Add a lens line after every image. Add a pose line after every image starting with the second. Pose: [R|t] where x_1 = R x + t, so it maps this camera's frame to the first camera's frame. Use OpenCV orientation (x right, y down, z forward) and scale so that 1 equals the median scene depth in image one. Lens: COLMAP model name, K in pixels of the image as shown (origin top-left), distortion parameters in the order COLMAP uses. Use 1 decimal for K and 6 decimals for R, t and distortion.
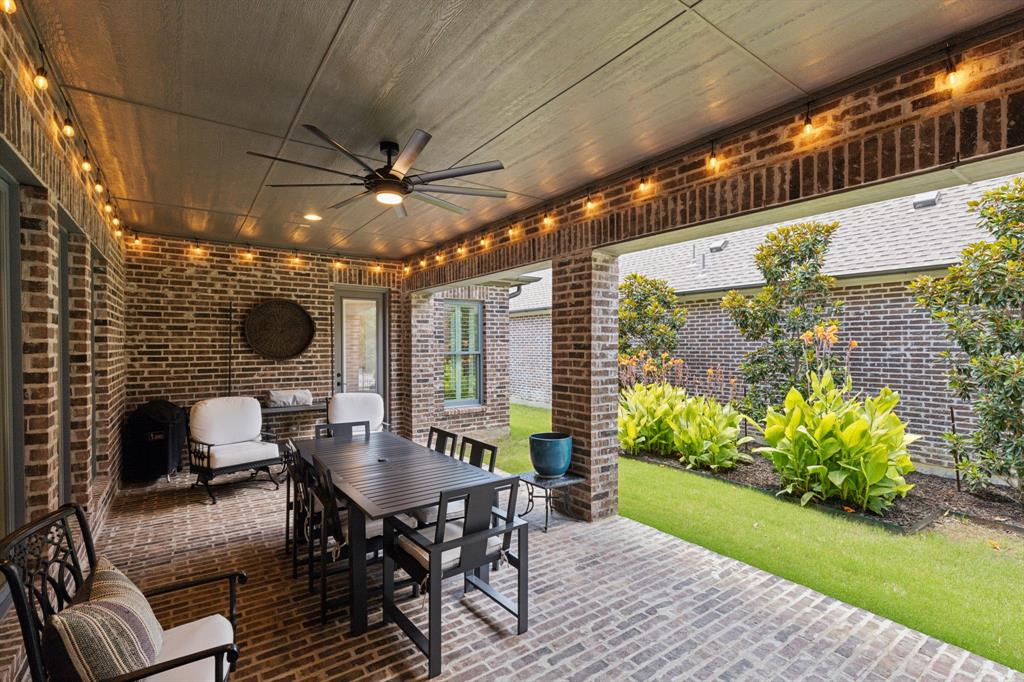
lens RADIAL K [[464.6, 0, 511.5], [0, 464.6, 345.1], [0, 0, 1]] dist [0.004227, -0.000363]
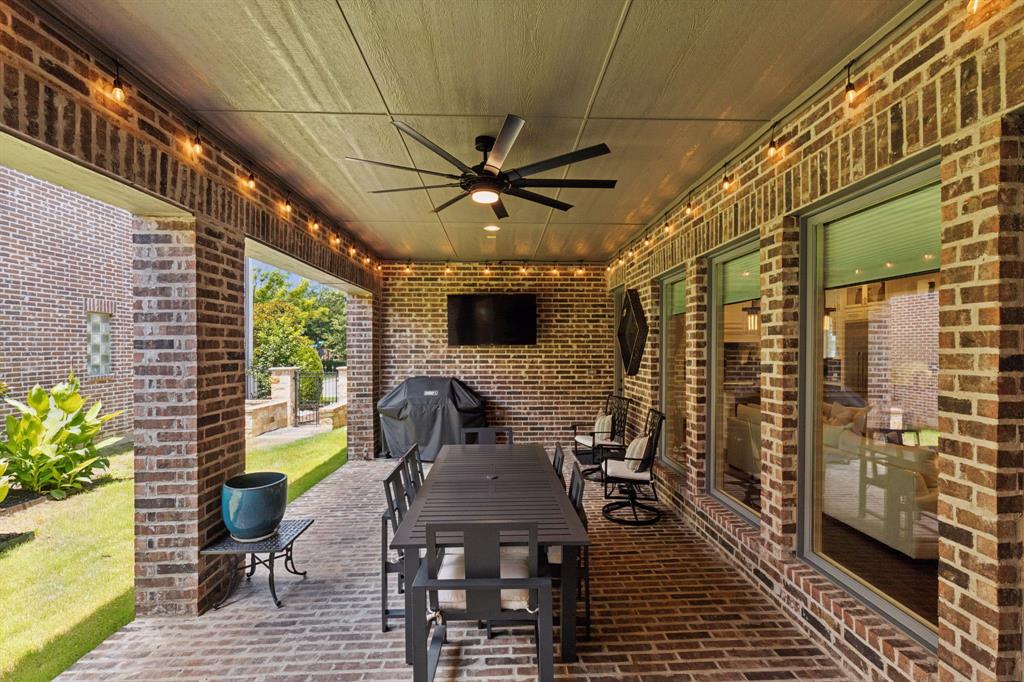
lens RADIAL K [[464.6, 0, 515.1], [0, 464.6, 344.9], [0, 0, 1]] dist [0.004227, -0.000363]
pose [[-0.834710, 0.008211, 0.550629, -0.637782], [0.003385, 0.999946, -0.009780, -0.005141], [-0.550680, -0.006300, -0.834693, 1.351832]]
